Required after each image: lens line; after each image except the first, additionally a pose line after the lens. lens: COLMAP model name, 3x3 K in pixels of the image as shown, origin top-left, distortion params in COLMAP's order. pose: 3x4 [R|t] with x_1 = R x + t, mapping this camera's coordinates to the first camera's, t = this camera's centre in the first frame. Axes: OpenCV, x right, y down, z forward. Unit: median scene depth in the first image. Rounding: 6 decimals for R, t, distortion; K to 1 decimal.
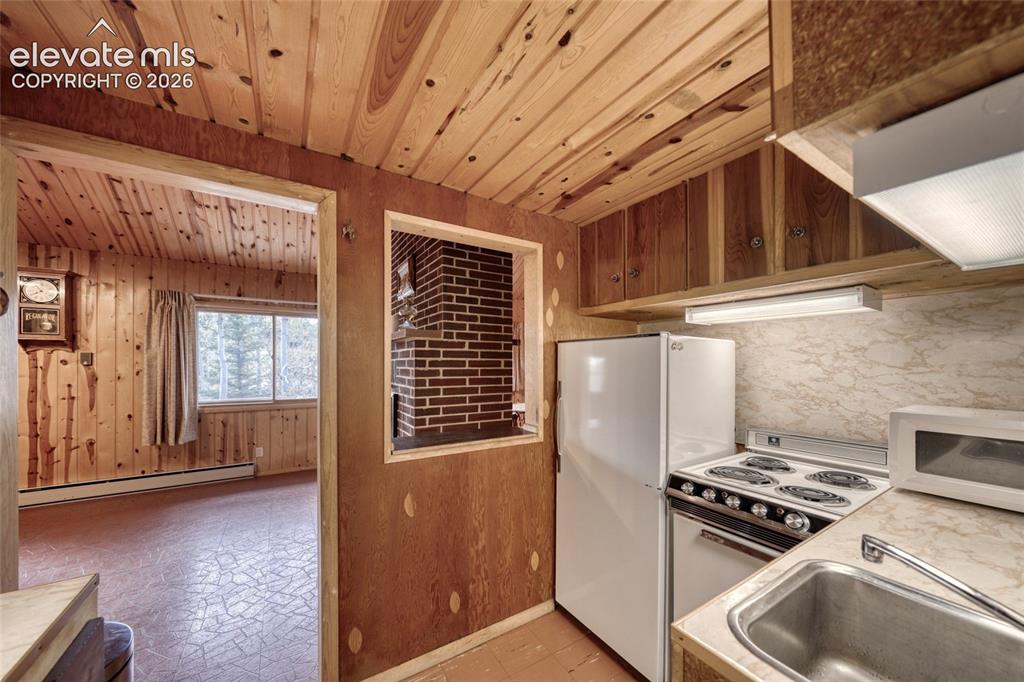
lens RADIAL K [[350.9, 0, 509.2], [0, 350.9, 364.9], [0, 0, 1]] dist [-0.004753, 0.000632]
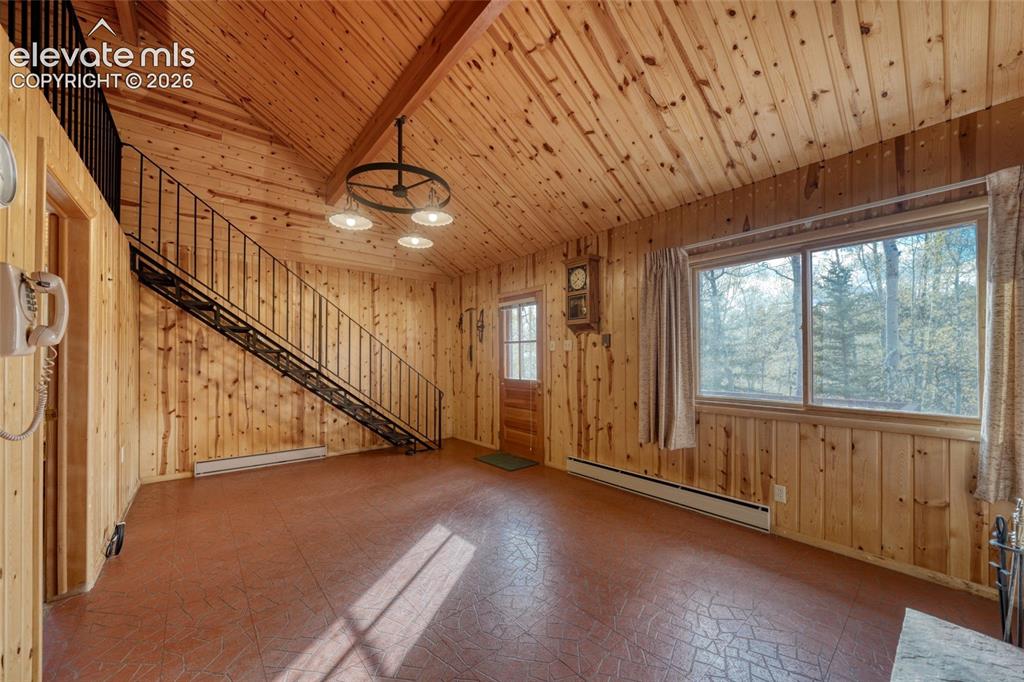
lens RADIAL K [[376.2, 0, 509.8], [0, 376.2, 351.5], [0, 0, 1]] dist [-0.002040, -0.000605]
pose [[0.150924, -0.016861, -0.988402, -0.202731], [0.002965, 0.999858, -0.016603, 0.030457], [0.988541, -0.000425, 0.150952, 0.564718]]
